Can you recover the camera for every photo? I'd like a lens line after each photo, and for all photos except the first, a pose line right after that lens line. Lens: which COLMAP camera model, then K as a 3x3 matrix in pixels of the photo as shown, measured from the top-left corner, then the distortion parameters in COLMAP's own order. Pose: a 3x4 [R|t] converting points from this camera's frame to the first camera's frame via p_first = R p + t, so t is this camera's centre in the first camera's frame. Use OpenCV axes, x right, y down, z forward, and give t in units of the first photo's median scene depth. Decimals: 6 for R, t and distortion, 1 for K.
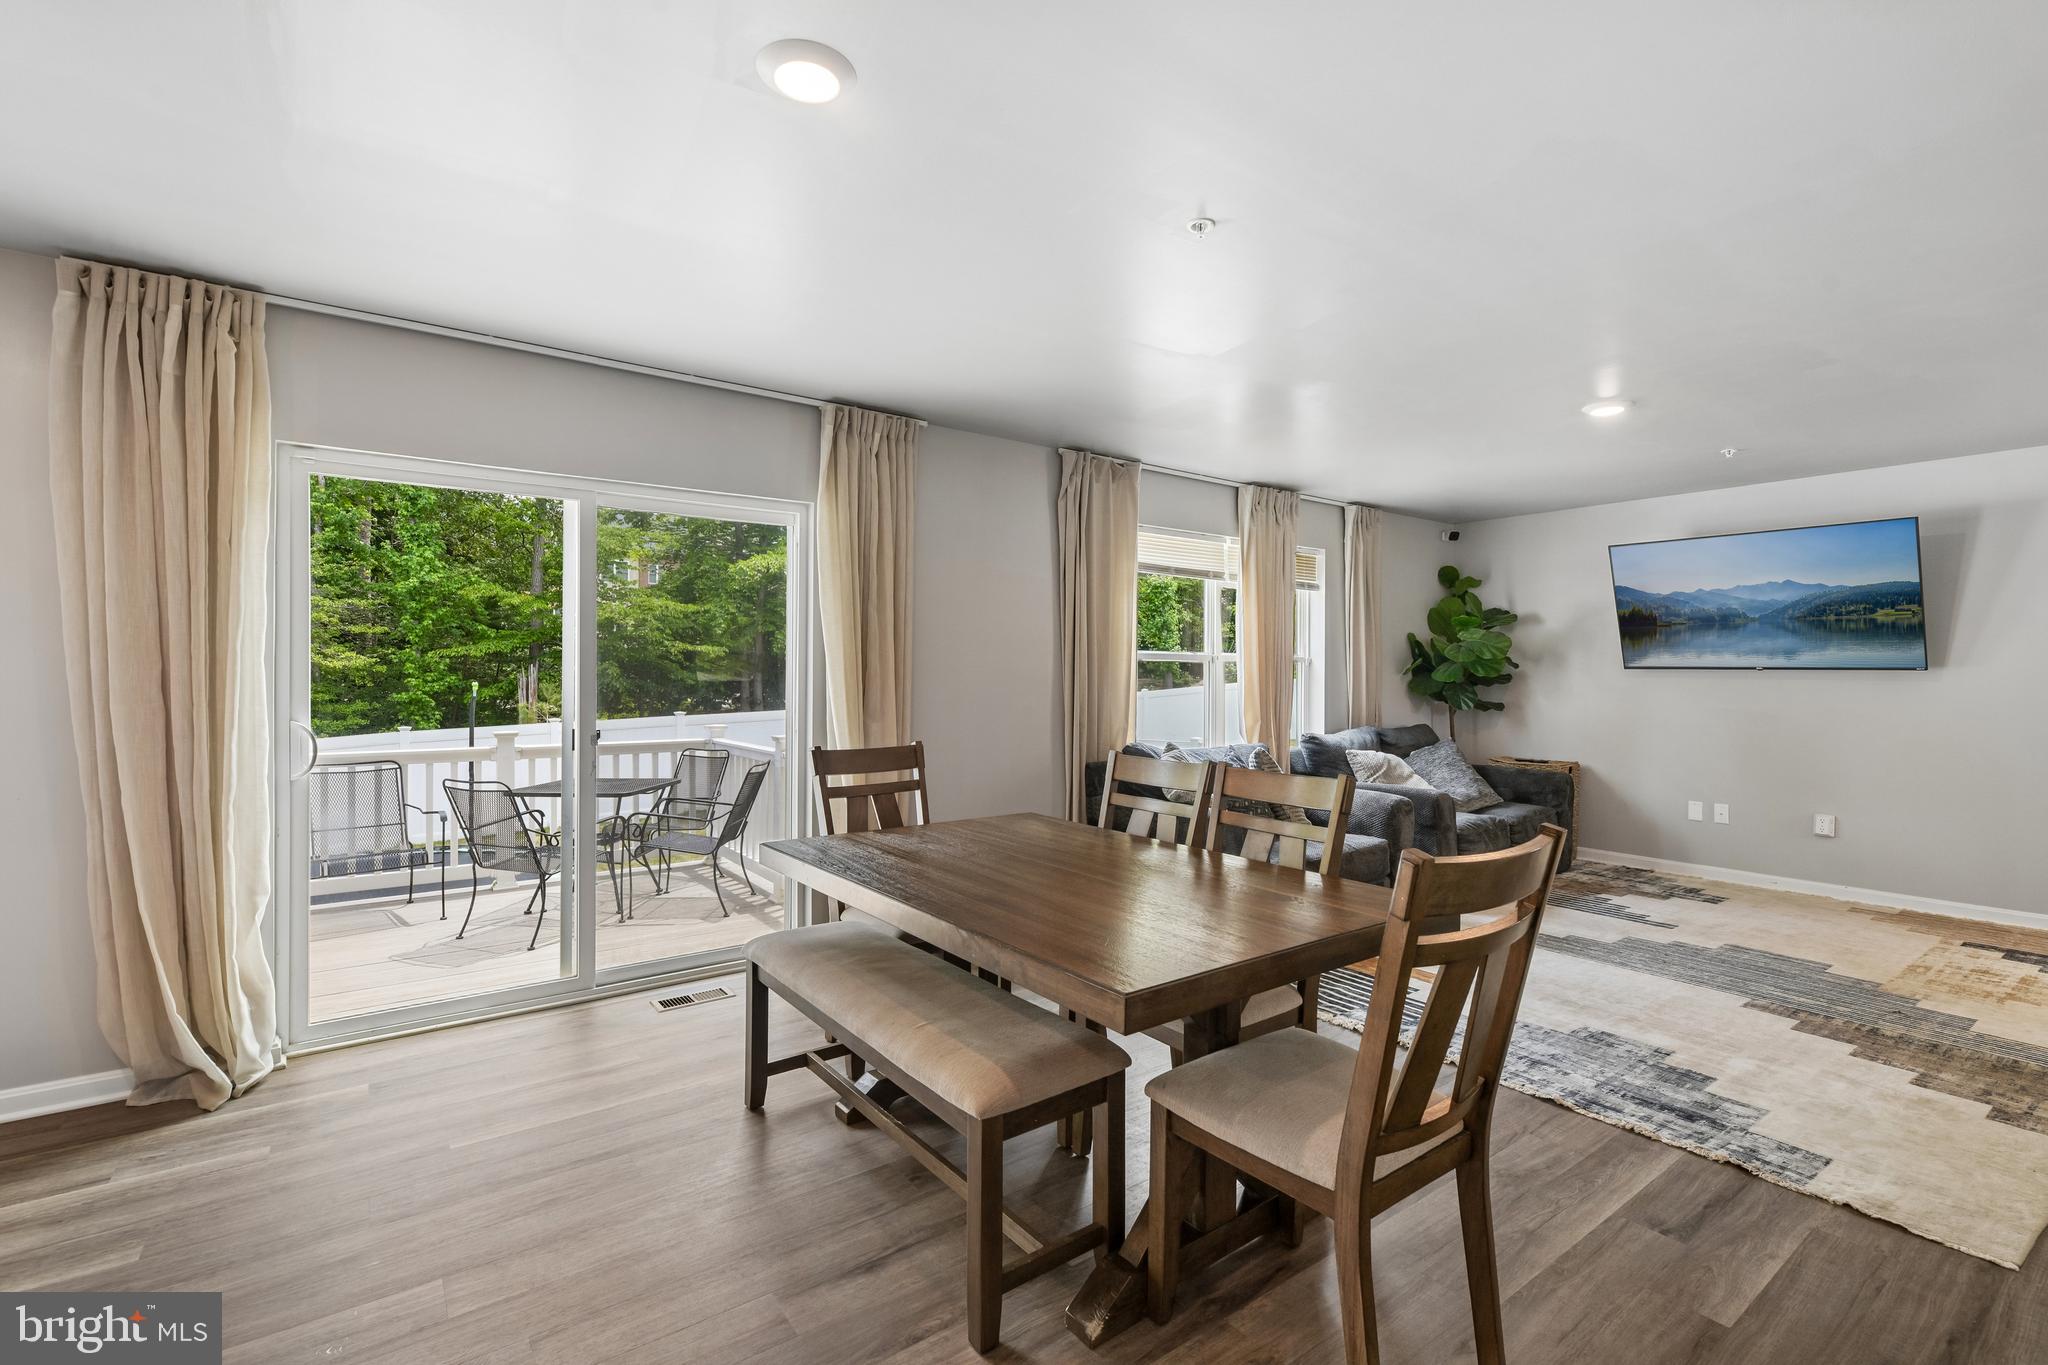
lens RADIAL K [[916.7, 0, 1032.6], [0, 916.7, 666.7], [0, 0, 1]] dist [0.000854, -0.000524]
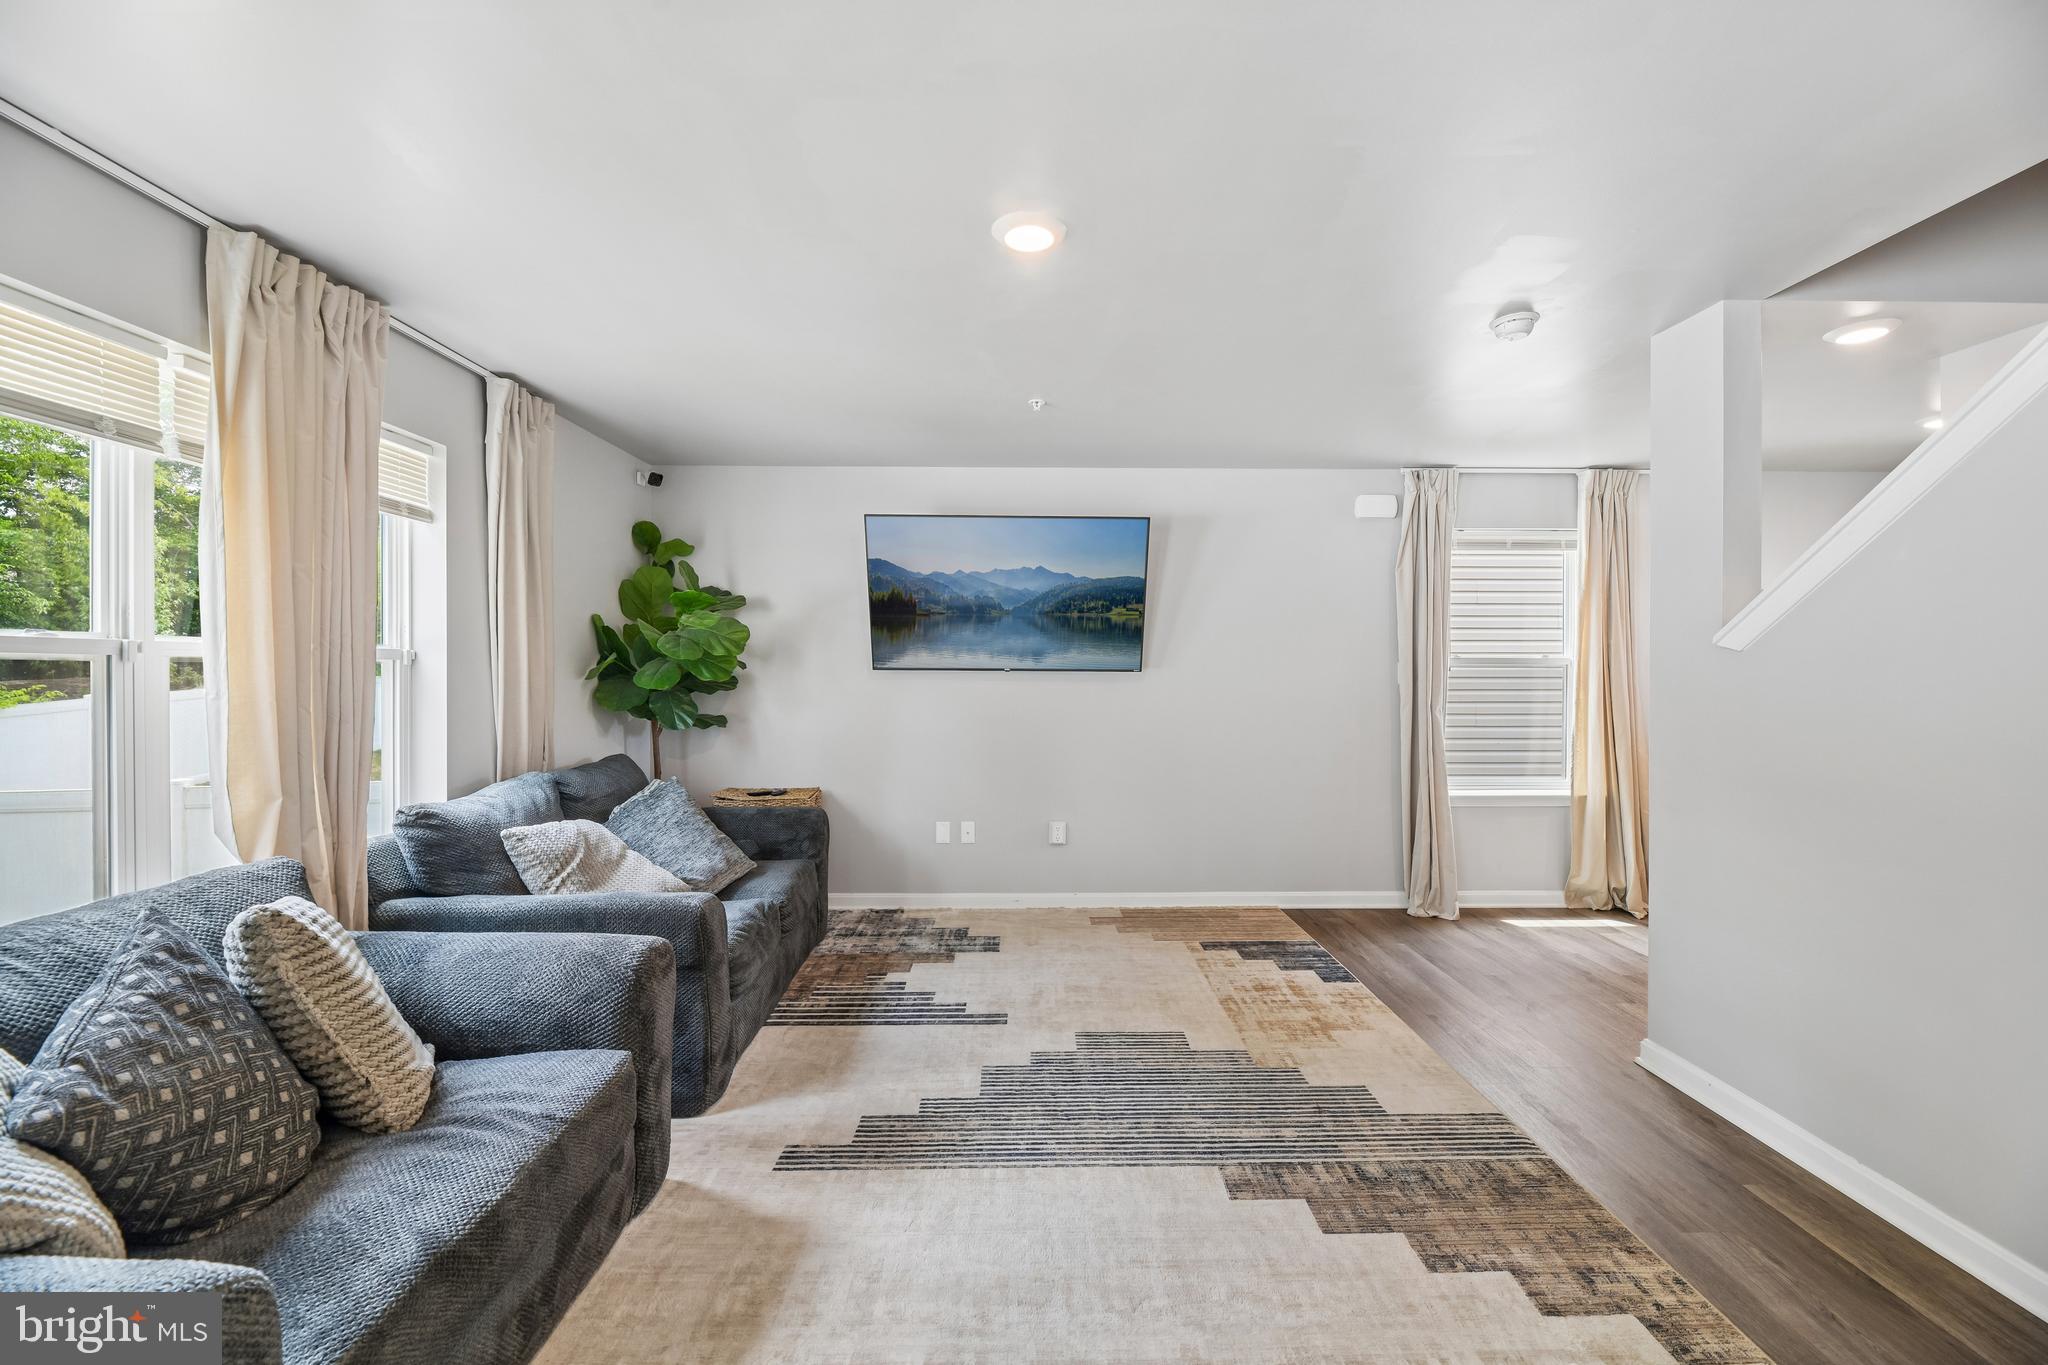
lens RADIAL K [[829.5, 0, 1036.4], [0, 829.5, 676.7], [0, 0, 1]] dist [0.000650, -0.005199]
pose [[0.581834, -0.012544, 0.813211, 0.144927], [-0.002262, 0.999852, 0.017041, -0.004675], [-0.813304, -0.011754, 0.581720, 0.506176]]
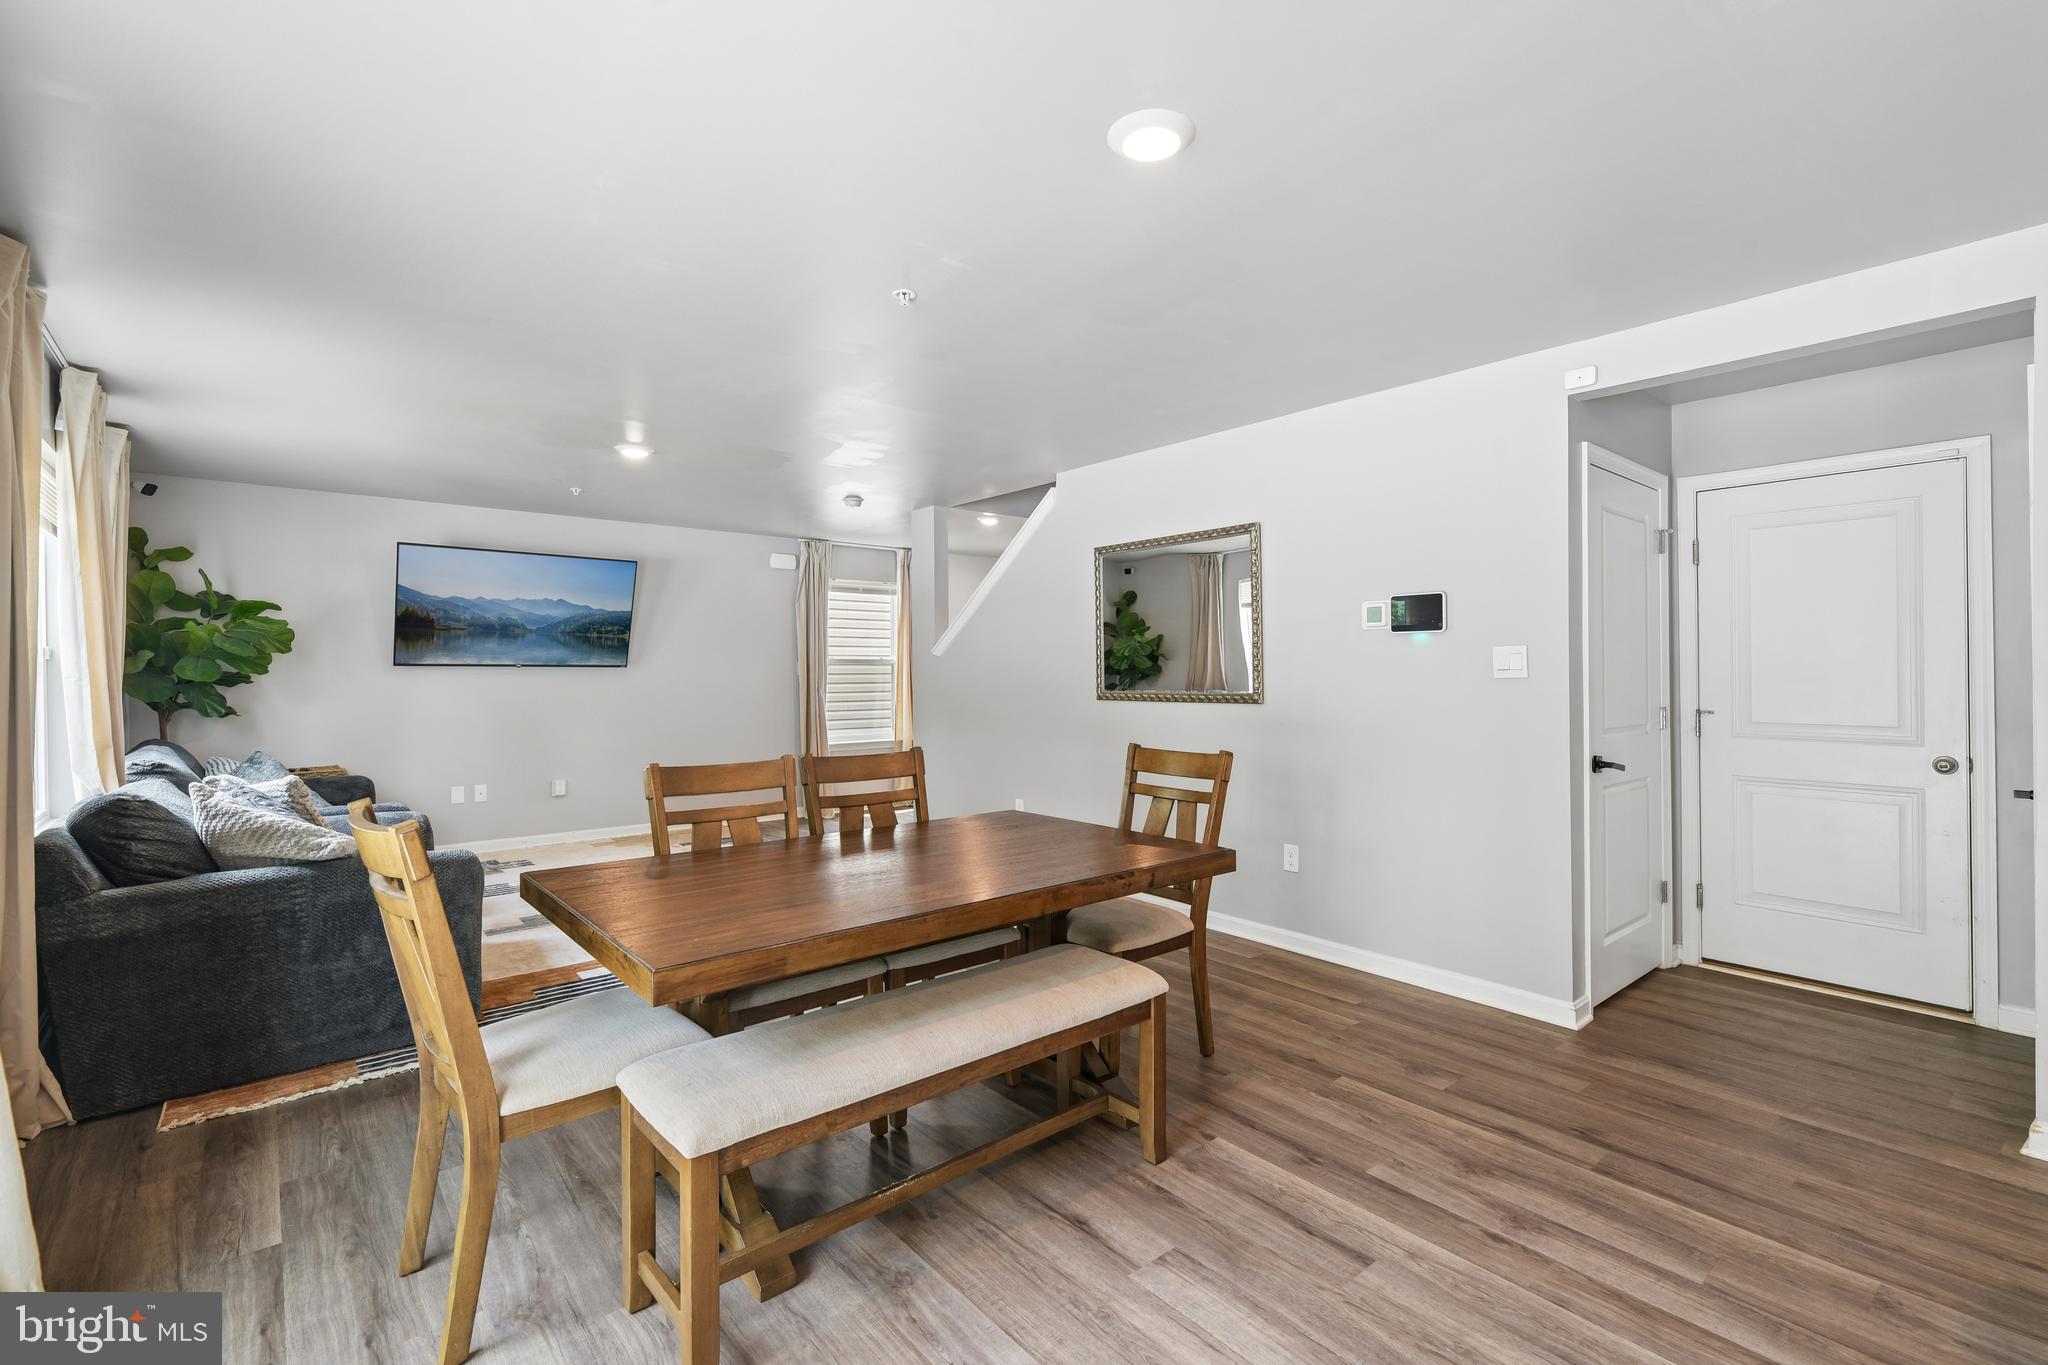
lens RADIAL K [[916.4, 0, 1039.7], [0, 916.4, 690.5], [0, 0, 1]] dist [0.007971, 0.000006]
pose [[-0.064035, -0.025784, 0.997615, -0.447622], [-0.005087, 0.999662, 0.025511, 0.000608], [-0.997935, -0.003441, -0.064144, 0.404824]]
